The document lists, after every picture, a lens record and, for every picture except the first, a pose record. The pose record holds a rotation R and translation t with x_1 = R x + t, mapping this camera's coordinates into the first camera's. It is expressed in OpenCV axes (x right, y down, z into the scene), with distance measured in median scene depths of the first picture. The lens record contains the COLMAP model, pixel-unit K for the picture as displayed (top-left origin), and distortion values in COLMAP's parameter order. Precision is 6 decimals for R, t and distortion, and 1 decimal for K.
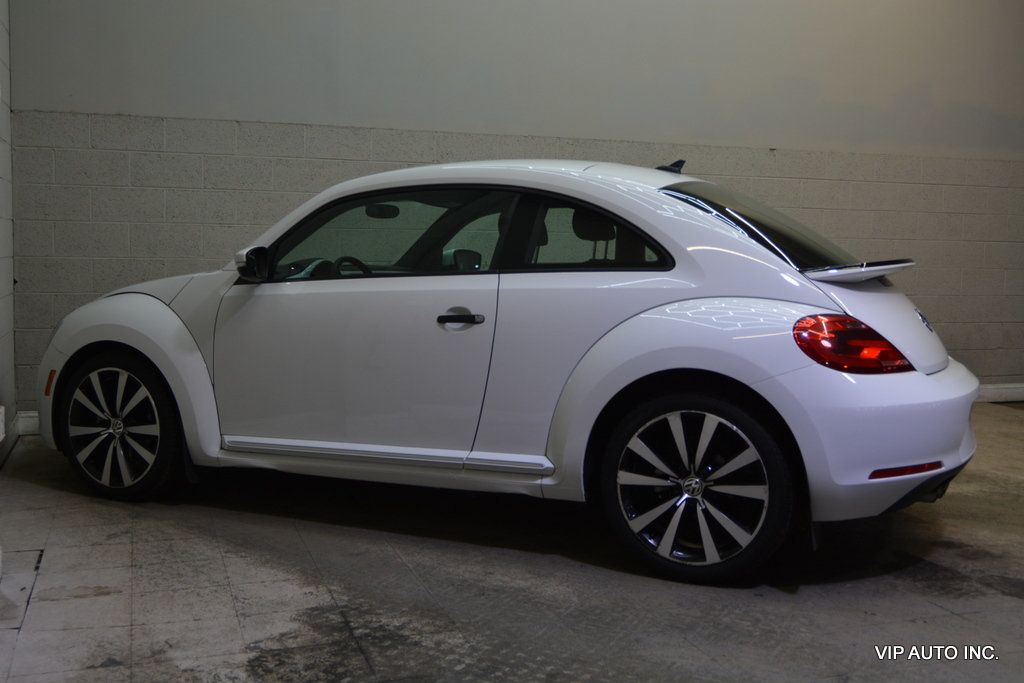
lens RADIAL K [[1126.3, 0, 512.0], [0, 1126.3, 341.5], [0, 0, 1]] dist [-0.007874, -0.002213]
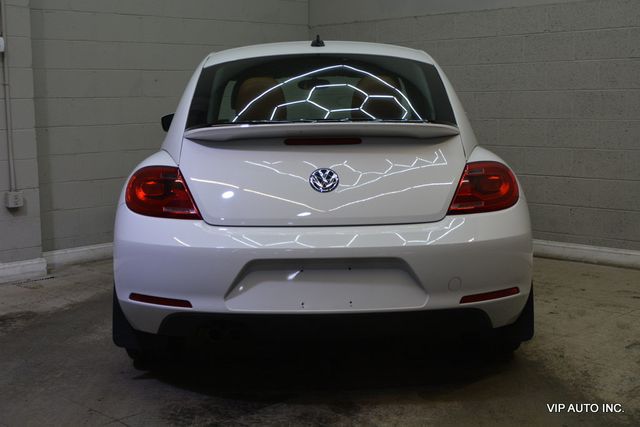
lens RADIAL K [[937.0, 0, 320.0], [0, 937.0, 213.5], [0, 0, 1]] dist [0.000913, -0.006530]
pose [[0.424158, 0.086204, -0.901476, 0.975103], [-0.056133, 0.996048, 0.068836, -0.040301], [0.903847, 0.021405, 0.427320, 0.548257]]
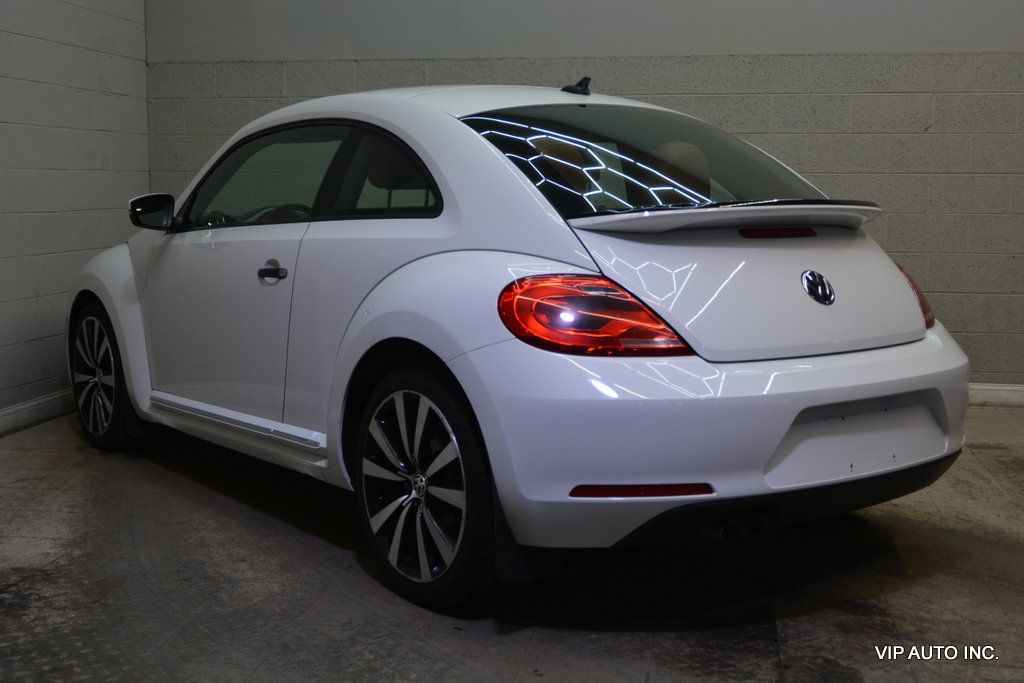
lens RADIAL K [[1266.3, 0, 512.0], [0, 1266.3, 341.5], [0, 0, 1]] dist [-0.015709, -0.018888]
pose [[0.876710, 0.043635, -0.479036, 0.498503], [-0.029795, 0.998891, 0.036460, -0.006767], [0.480095, -0.017692, 0.877038, 0.182401]]
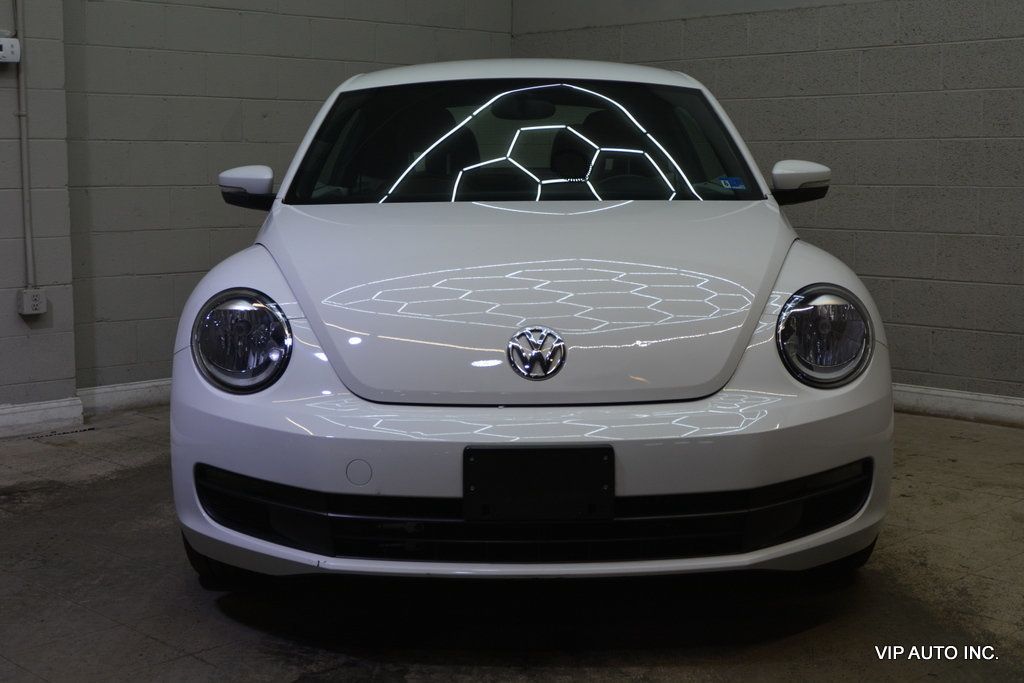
lens RADIAL K [[1479.3, 0, 512.0], [0, 1479.3, 341.5], [0, 0, 1]] dist [-0.011696, 0.024593]
pose [[0.417847, 0.087562, -0.904288, 0.943896], [-0.070888, 0.995452, 0.063634, -0.022609], [0.905748, 0.037514, 0.422154, 0.558499]]
